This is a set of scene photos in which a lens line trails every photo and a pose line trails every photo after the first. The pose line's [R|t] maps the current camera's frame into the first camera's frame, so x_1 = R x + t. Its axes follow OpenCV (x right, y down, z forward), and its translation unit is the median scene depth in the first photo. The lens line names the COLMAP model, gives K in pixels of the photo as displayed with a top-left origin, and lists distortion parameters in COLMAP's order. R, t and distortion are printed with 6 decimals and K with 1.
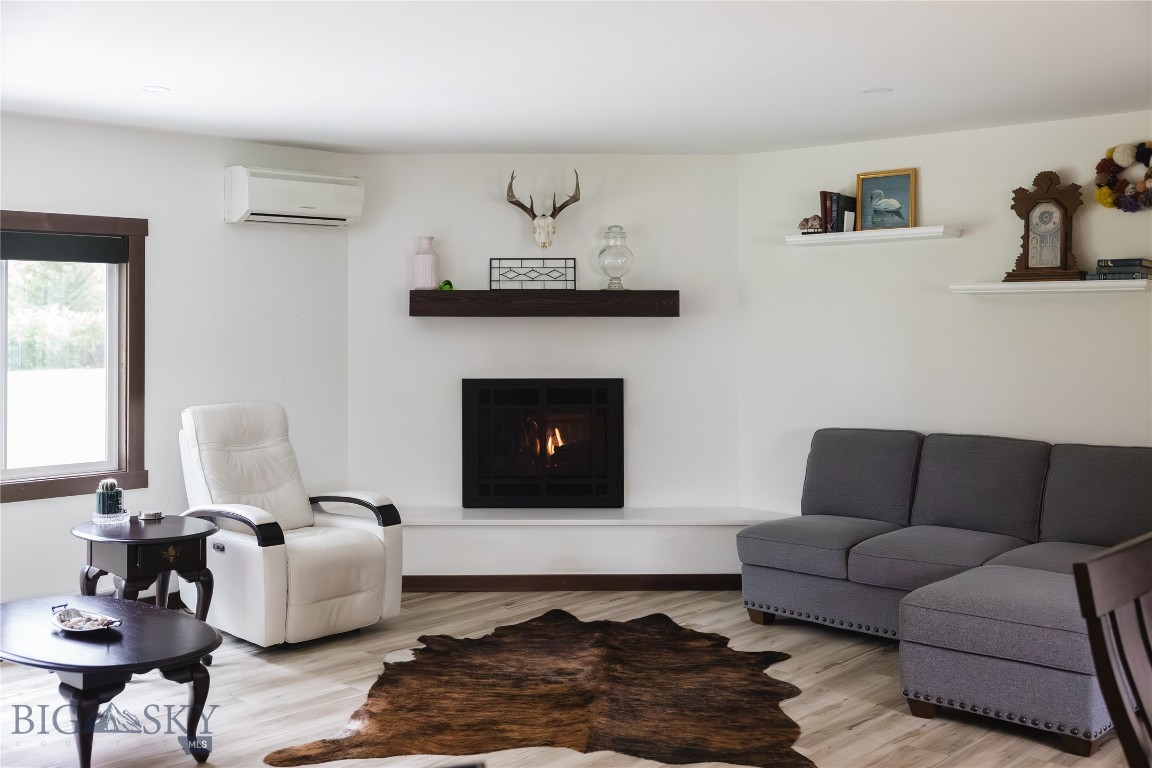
lens RADIAL K [[1179.8, 0, 570.2], [0, 1179.8, 376.1], [0, 0, 1]] dist [-0.015238, 0.000000]
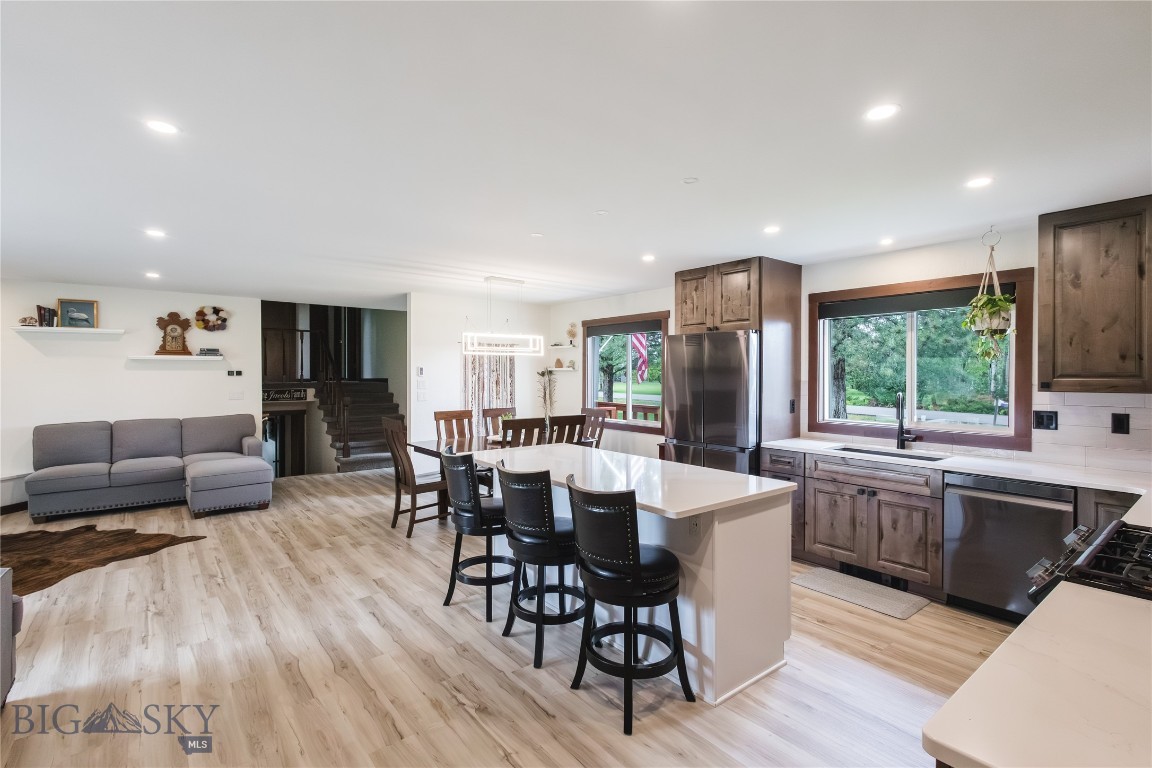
lens RADIAL K [[529.6, 0, 576.9], [0, 529.6, 378.5], [0, 0, 1]] dist [0.014768, -0.005325]
pose [[0.162889, -0.010895, 0.986584, -0.525487], [0.046108, 0.998931, 0.003419, 0.004309], [-0.985566, 0.044932, 0.163217, -0.030946]]
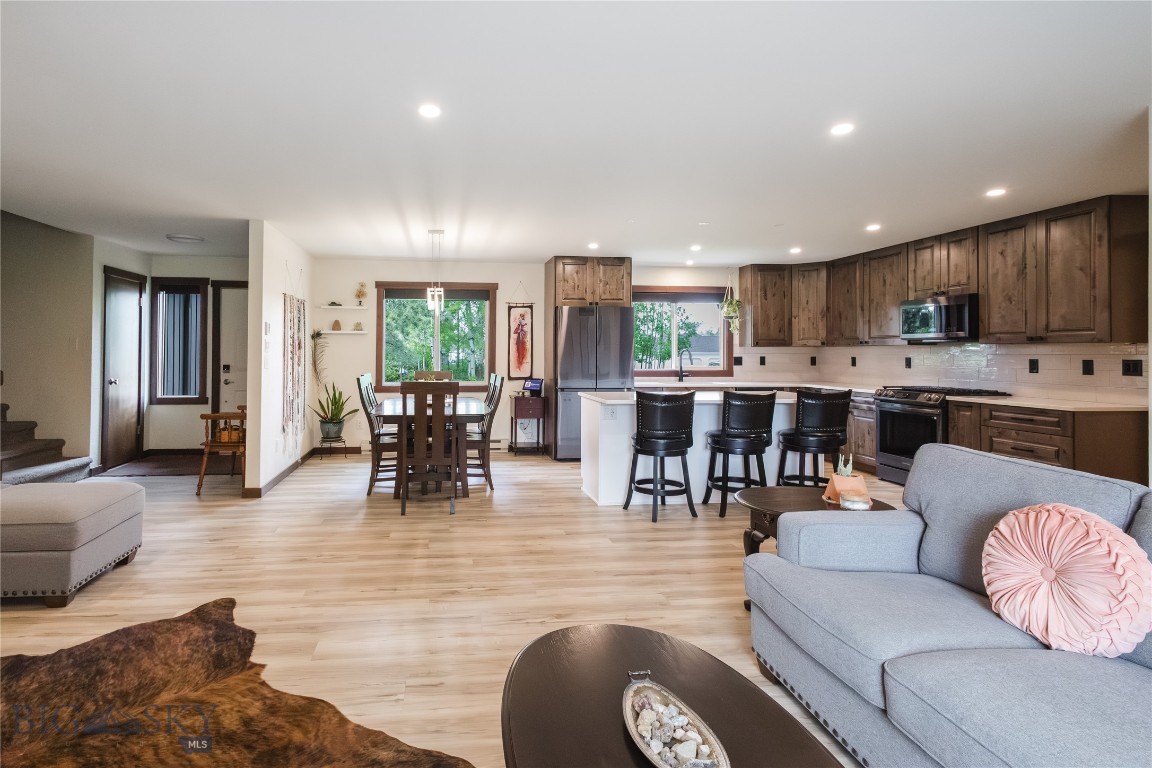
lens RADIAL K [[553.4, 0, 487.4], [0, 553.4, 345.0], [0, 0, 1]] dist [0.004050, 0.001164]
pose [[-0.723266, 0.003979, 0.690558, -0.341334], [0.027945, 0.999333, 0.023511, -0.005888], [-0.690004, 0.036302, -0.722895, 0.788702]]
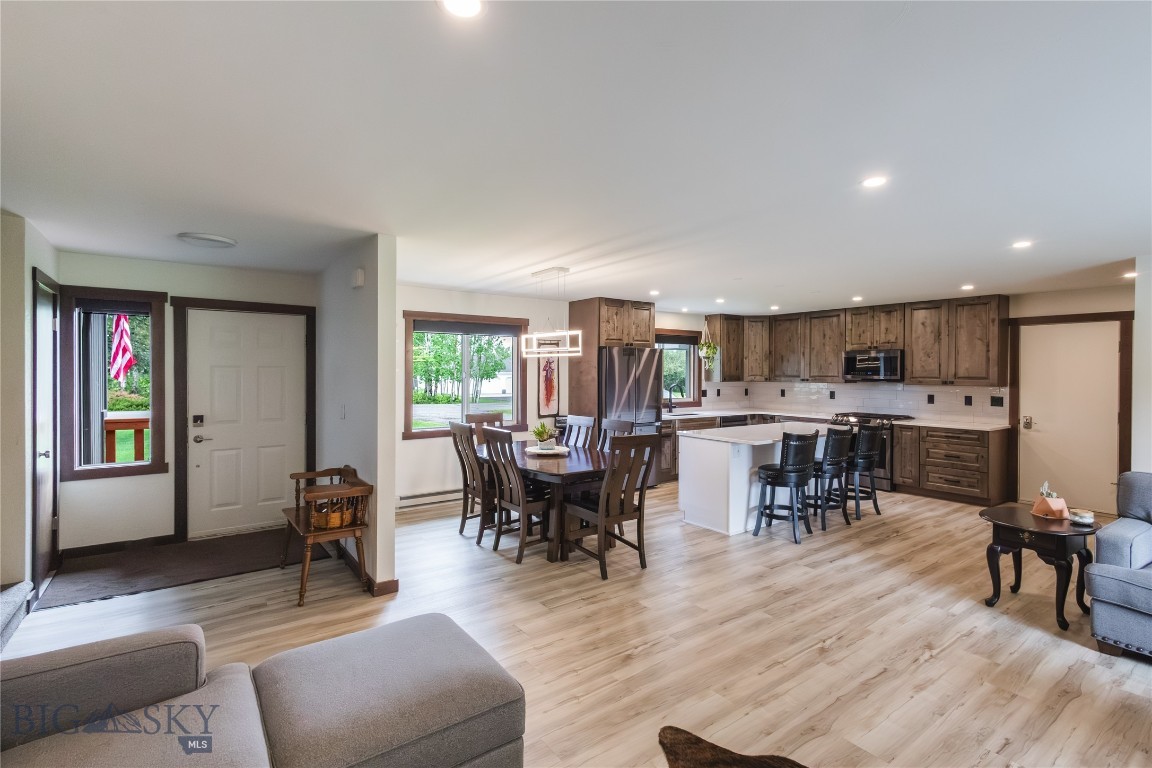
lens RADIAL K [[529.6, 0, 561.3], [0, 529.6, 378.5], [0, 0, 1]] dist [0.014768, -0.005325]
pose [[-0.971559, -0.008888, 0.236629, 0.110716], [0.005907, 0.998075, 0.061744, -0.051720], [-0.236722, 0.061385, -0.969636, 0.963836]]
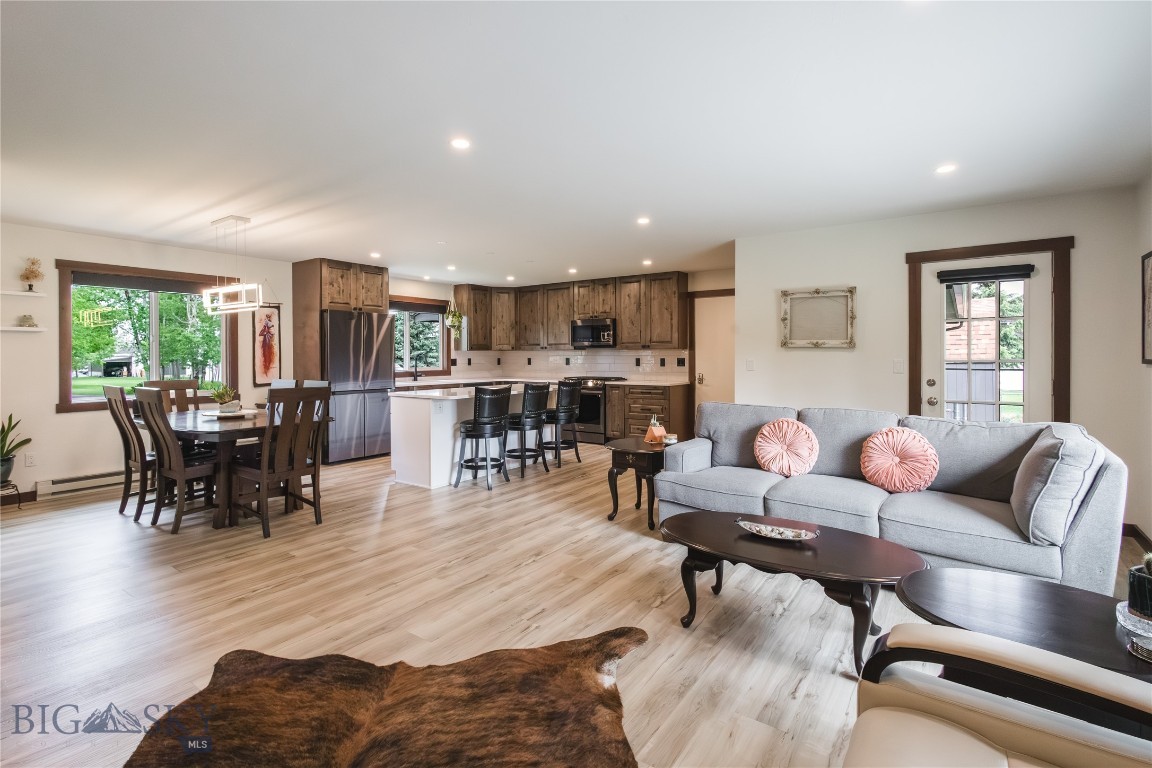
lens RADIAL K [[549.1, 0, 550.3], [0, 549.1, 362.0], [0, 0, 1]] dist [0.008110, -0.001792]
pose [[-0.997313, 0.001283, -0.073245, -0.064007], [-0.003128, 0.998189, 0.060073, -0.015574], [0.073189, 0.060140, -0.995503, 0.993876]]
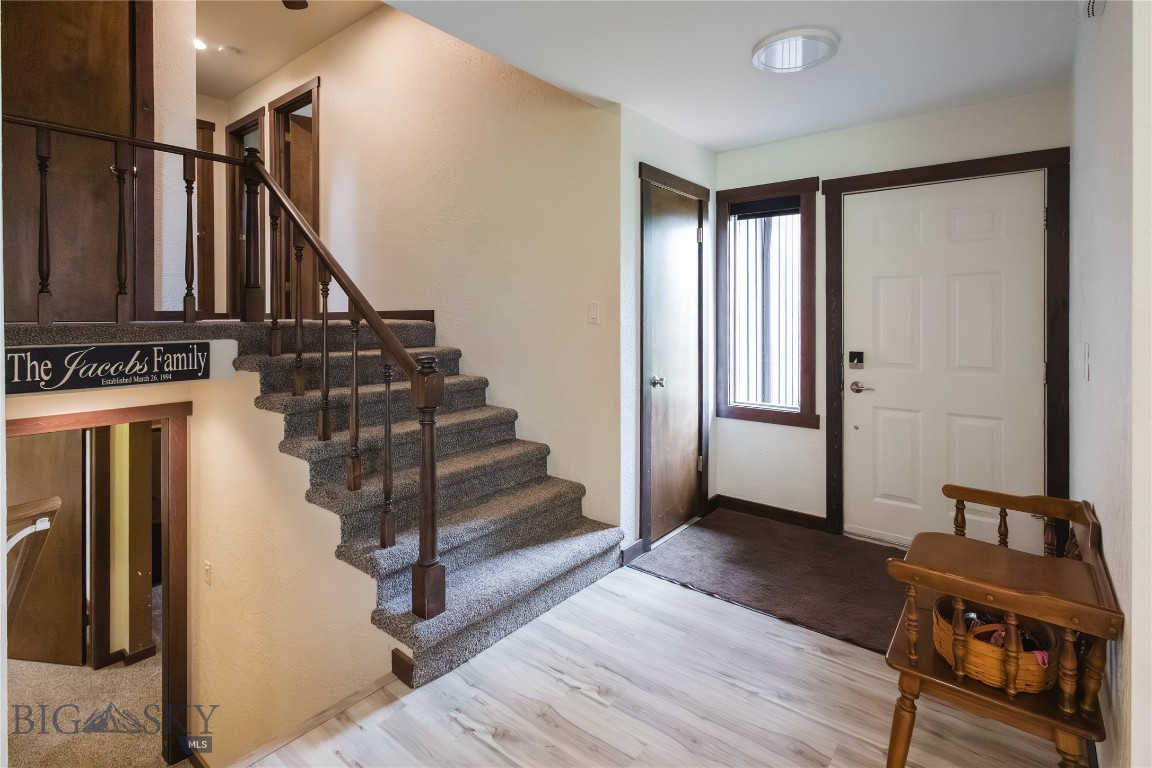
lens RADIAL K [[549.1, 0, 597.1], [0, 549.1, 320.3], [0, 0, 1]] dist [0.008110, -0.001792]
pose [[-0.057938, -0.001009, 0.998320, 0.285784], [0.049959, 0.998744, 0.003909, 0.000587], [-0.997069, 0.050102, -0.057815, 0.626739]]
